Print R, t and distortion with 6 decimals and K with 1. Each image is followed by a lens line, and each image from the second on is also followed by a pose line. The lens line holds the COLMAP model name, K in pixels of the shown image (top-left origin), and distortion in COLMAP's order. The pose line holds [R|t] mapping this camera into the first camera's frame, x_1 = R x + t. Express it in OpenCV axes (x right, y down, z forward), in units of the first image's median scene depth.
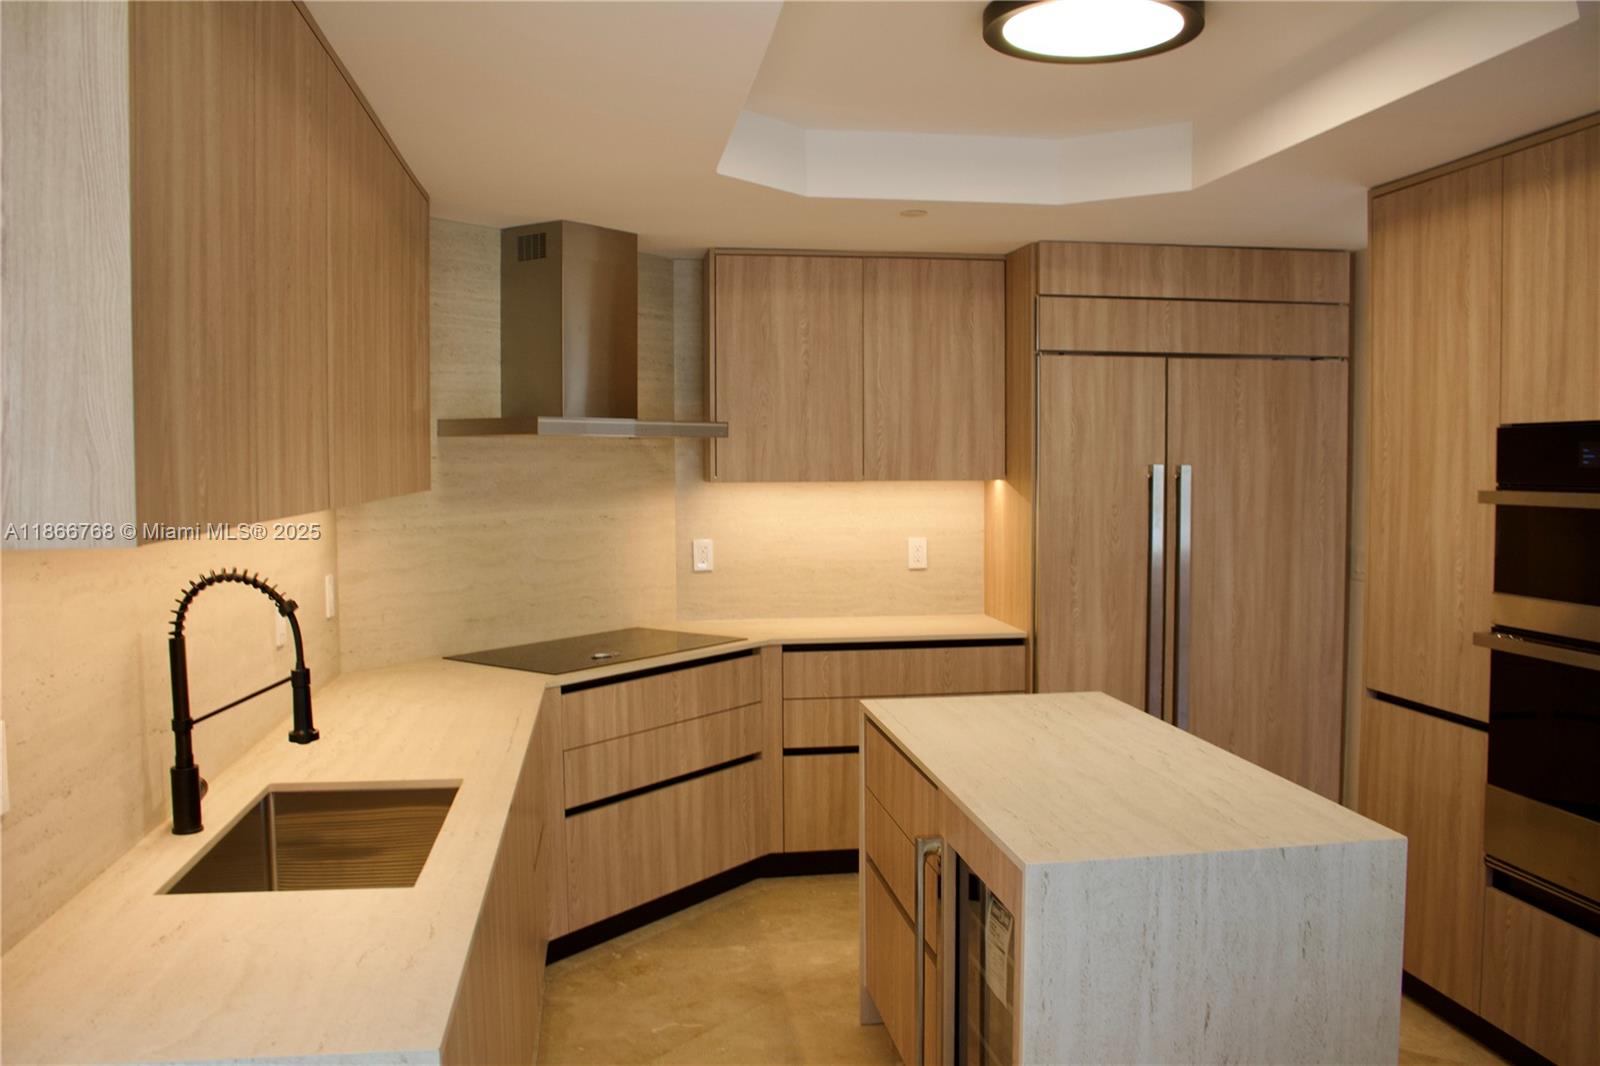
lens RADIAL K [[1374.5, 0, 809.7], [0, 1374.5, 465.7], [0, 0, 1]] dist [-0.142190, 0.102252]
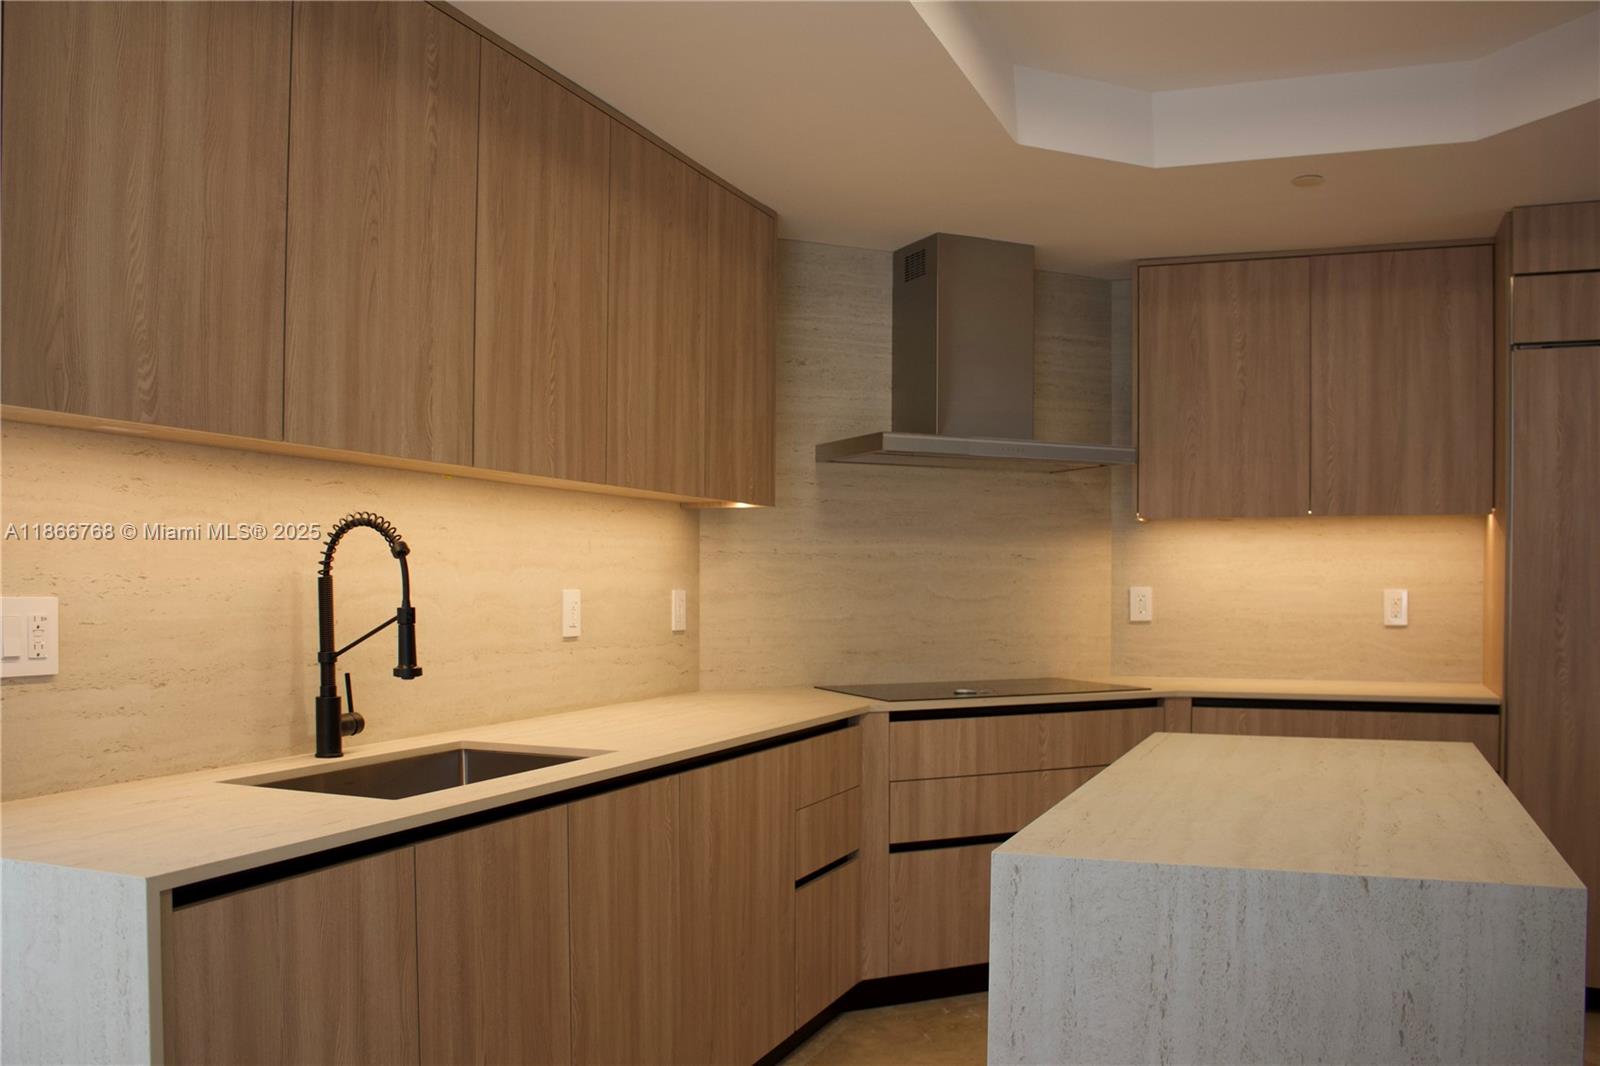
lens RADIAL K [[1374.5, 0, 831.1], [0, 1374.5, 586.3], [0, 0, 1]] dist [-0.142190, 0.102252]
pose [[0.866872, 0.008294, -0.498462, 0.212957], [-0.014708, 0.999852, -0.008941, 0.070860], [0.498314, 0.015082, 0.866865, 0.132746]]
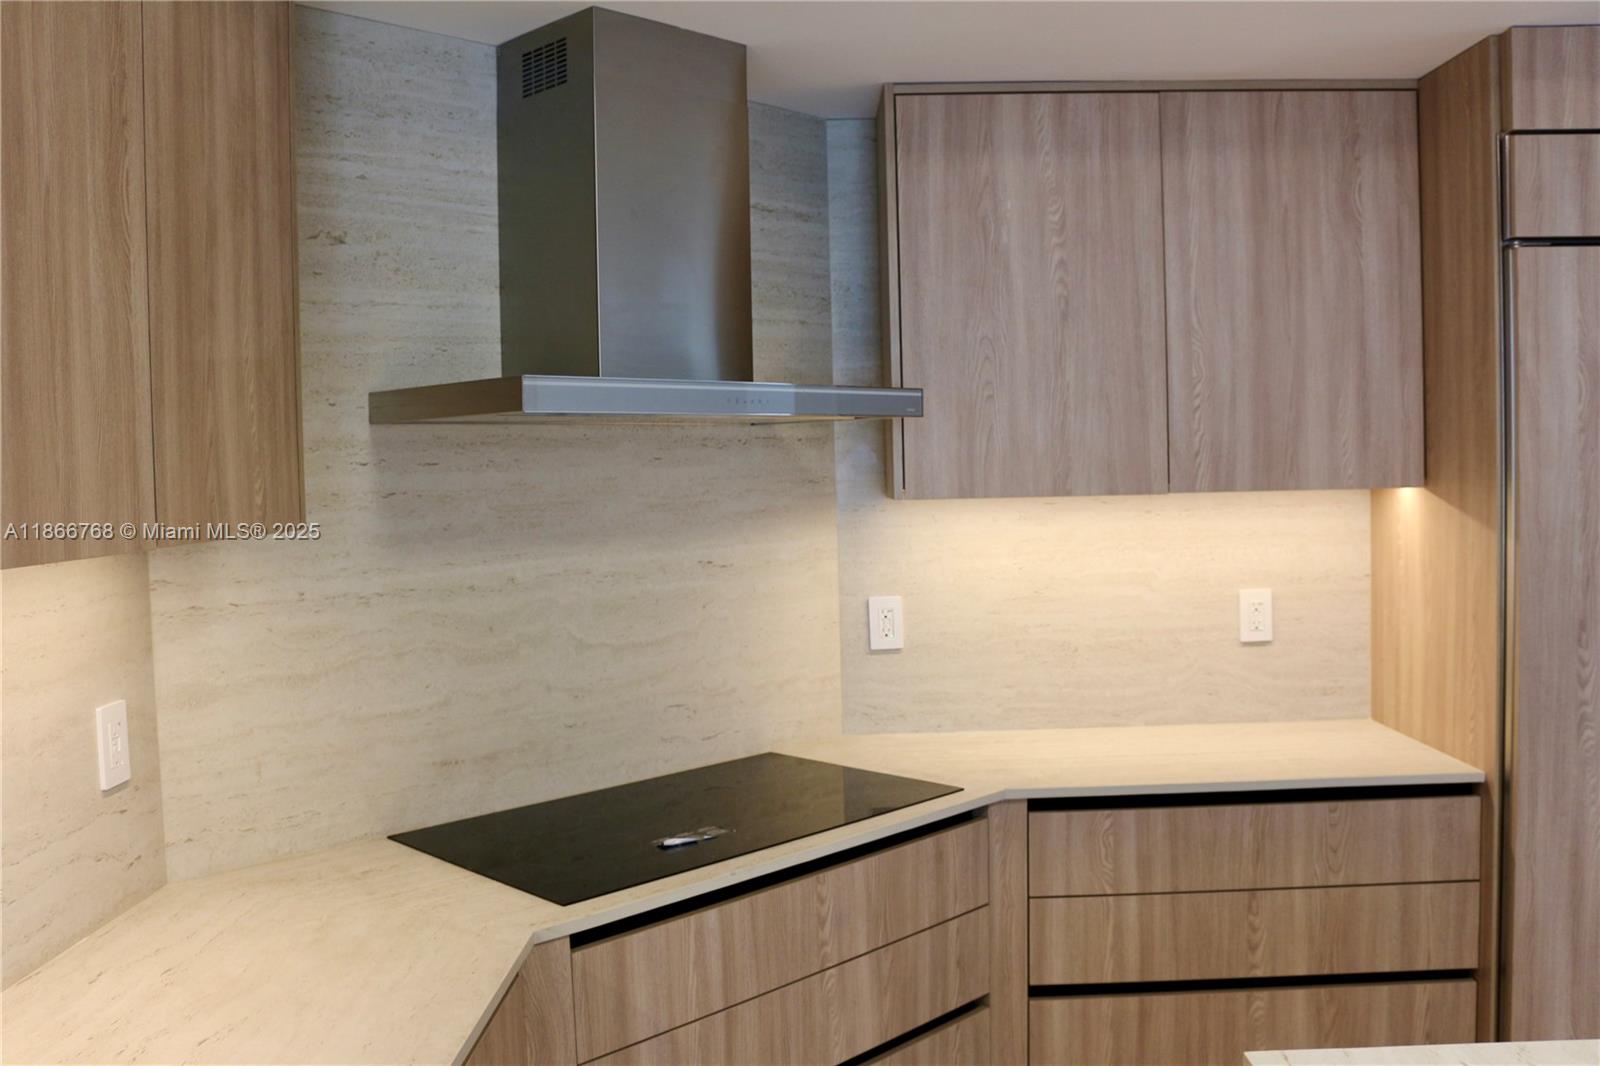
lens RADIAL K [[1374.5, 0, 800.0], [0, 1374.5, 518.6], [0, 0, 1]] dist [-0.142190, 0.102252]
pose [[0.986329, -0.013357, -0.164248, -0.018845], [0.018298, 0.999423, 0.028608, 0.003237], [0.163771, -0.031222, 0.986004, 0.460601]]
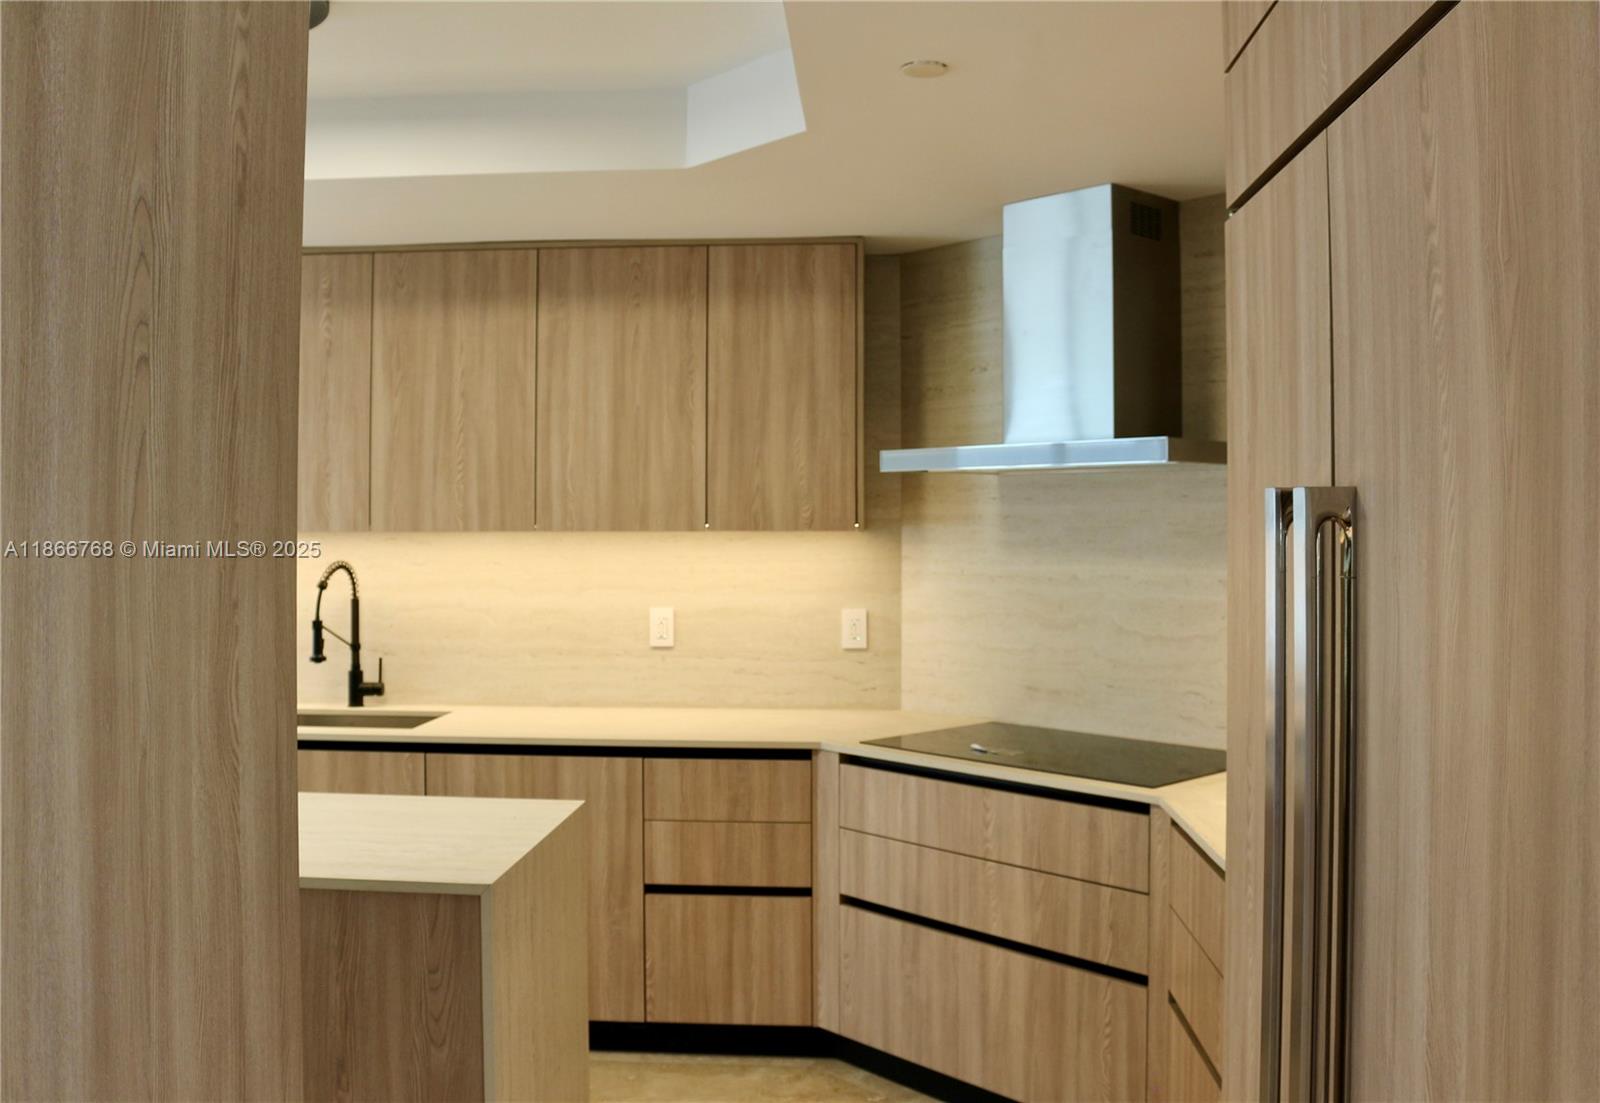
lens RADIAL K [[1357.6, 0, 761.0], [0, 1357.6, 470.0], [0, 0, 1]] dist [-0.112589, -0.017226]
pose [[-0.225870, -0.033084, -0.973595, 0.579599], [-0.011278, 0.999445, -0.031346, 0.004872], [0.974092, 0.003900, -0.226118, 0.960494]]
